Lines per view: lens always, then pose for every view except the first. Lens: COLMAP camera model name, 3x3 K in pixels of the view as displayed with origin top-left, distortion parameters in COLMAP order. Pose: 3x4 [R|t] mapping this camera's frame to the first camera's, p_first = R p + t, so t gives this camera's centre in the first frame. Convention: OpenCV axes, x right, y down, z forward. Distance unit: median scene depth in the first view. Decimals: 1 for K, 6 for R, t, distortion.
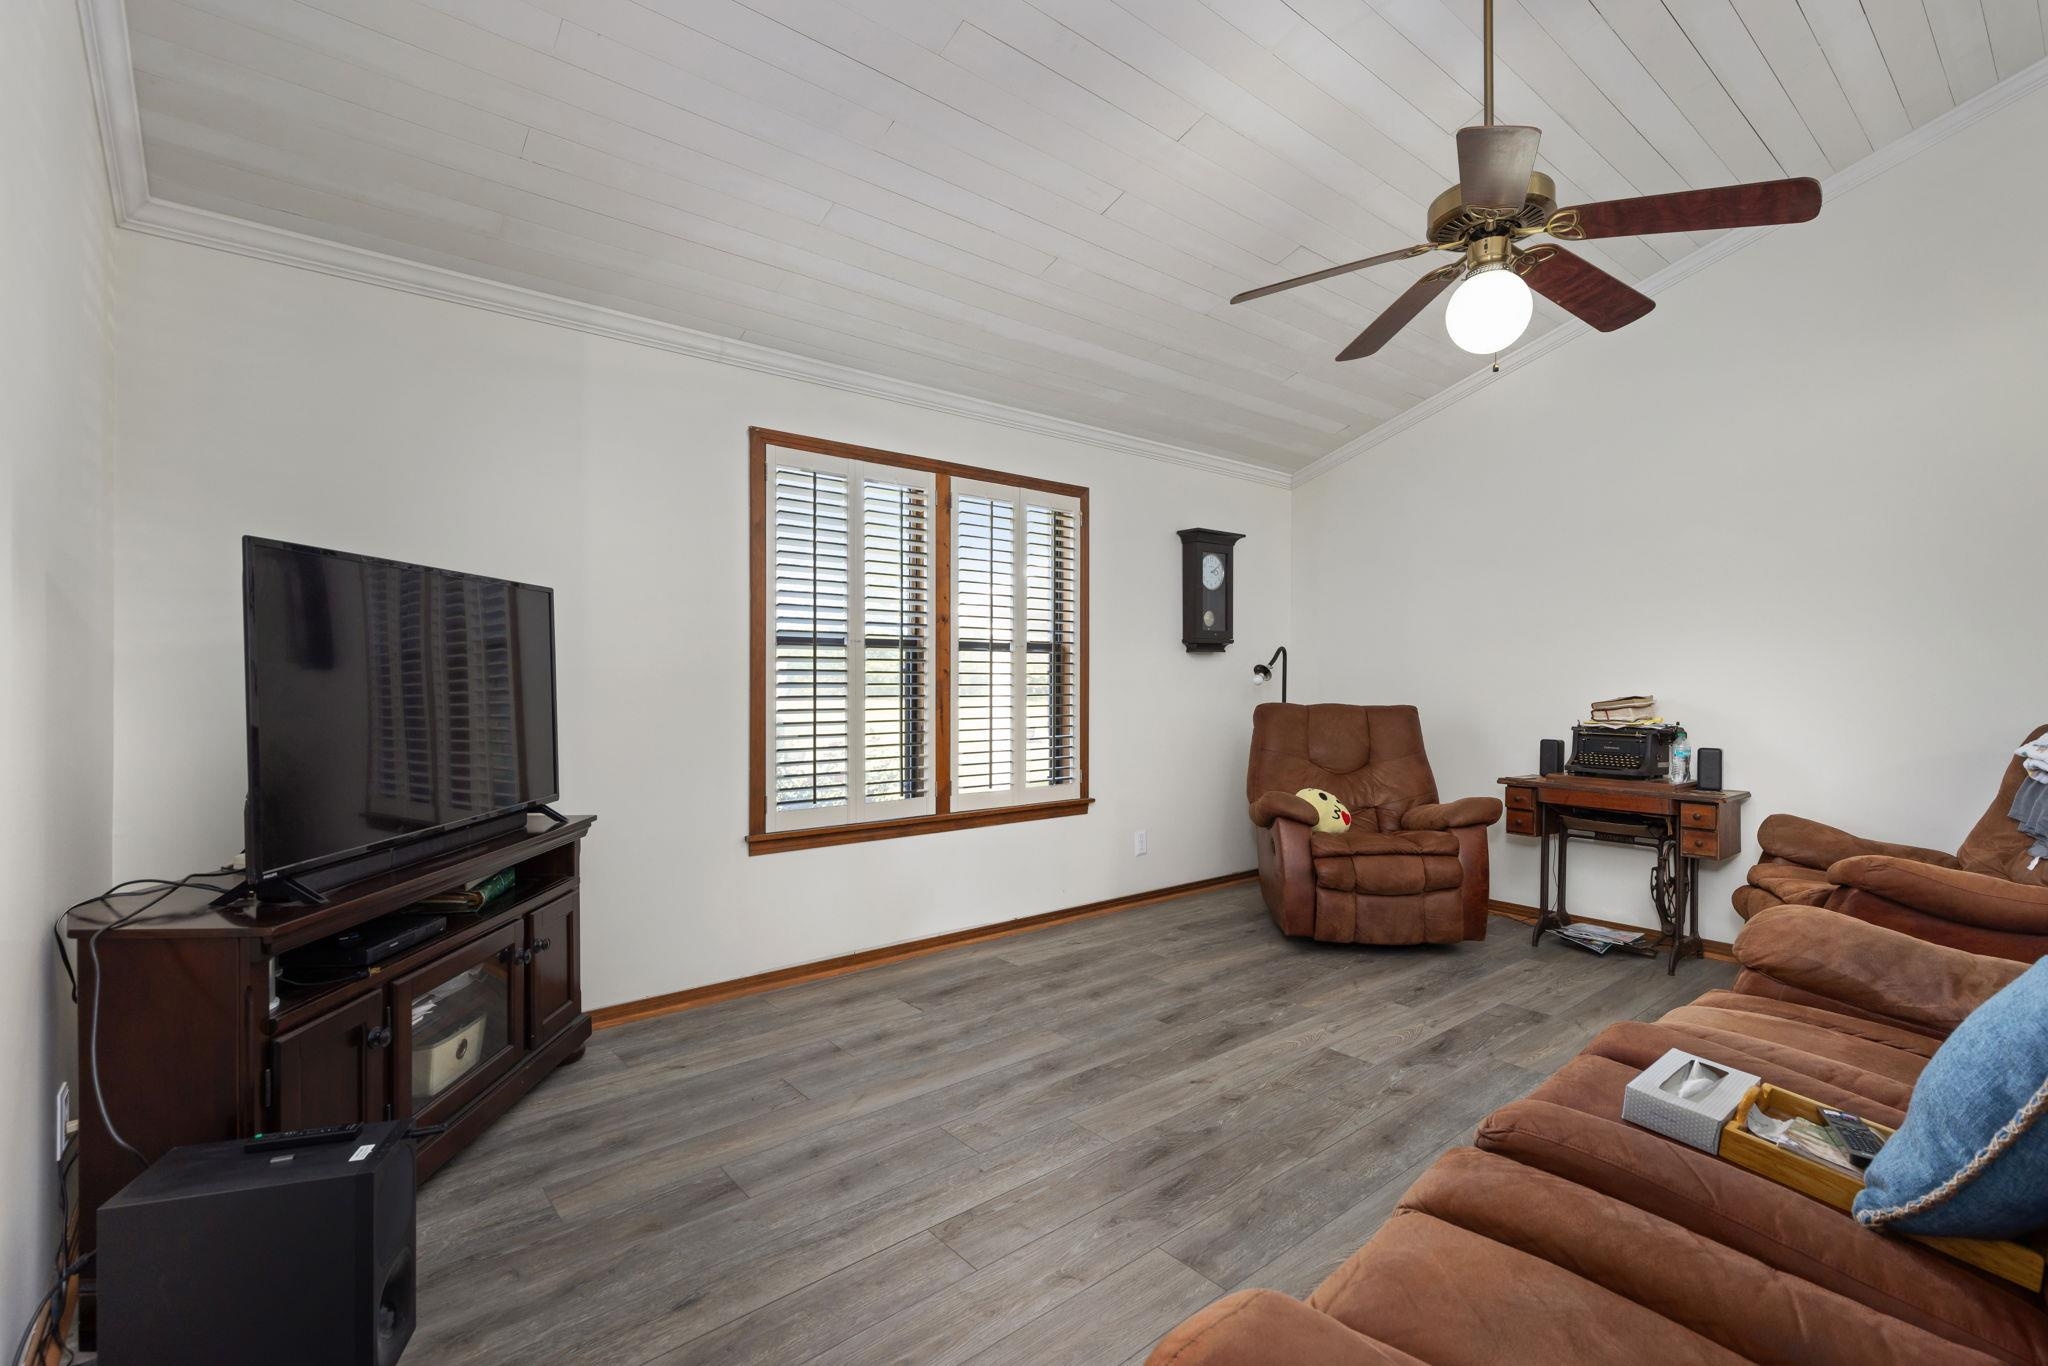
lens RADIAL K [[991.7, 0, 1024.3], [0, 991.7, 673.0], [0, 0, 1]] dist [0.020392, -0.000041]
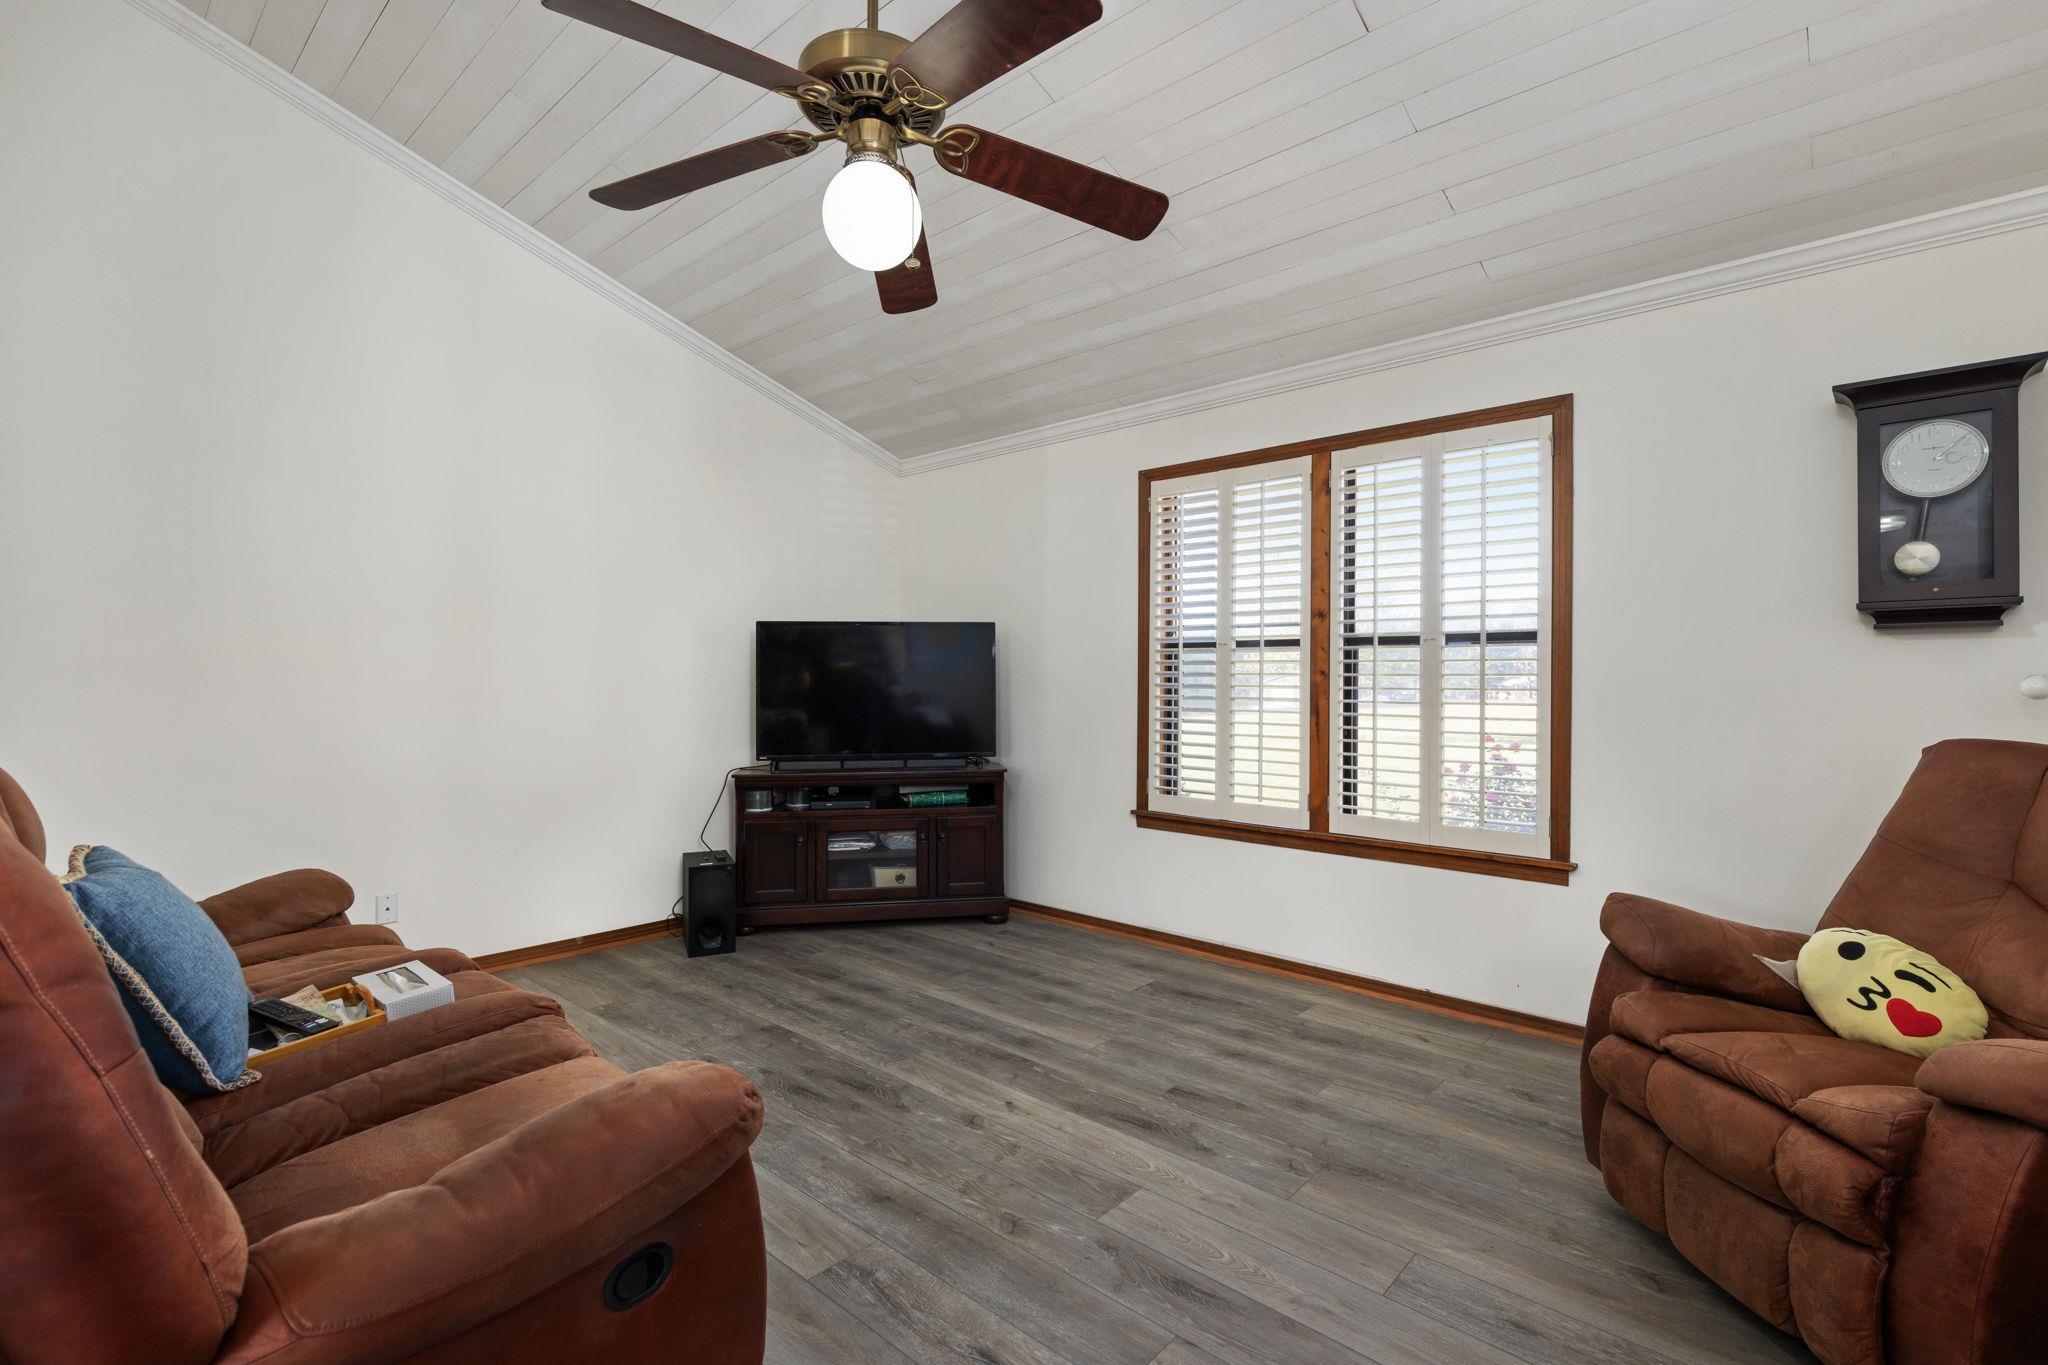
lens RADIAL K [[991.7, 0, 1031.0], [0, 991.7, 675.6], [0, 0, 1]] dist [0.020392, -0.000041]
pose [[0.081049, -0.005401, -0.996695, 0.897295], [-0.000823, 0.999985, -0.005486, 0.006771], [0.996710, 0.001265, 0.081043, 0.756254]]
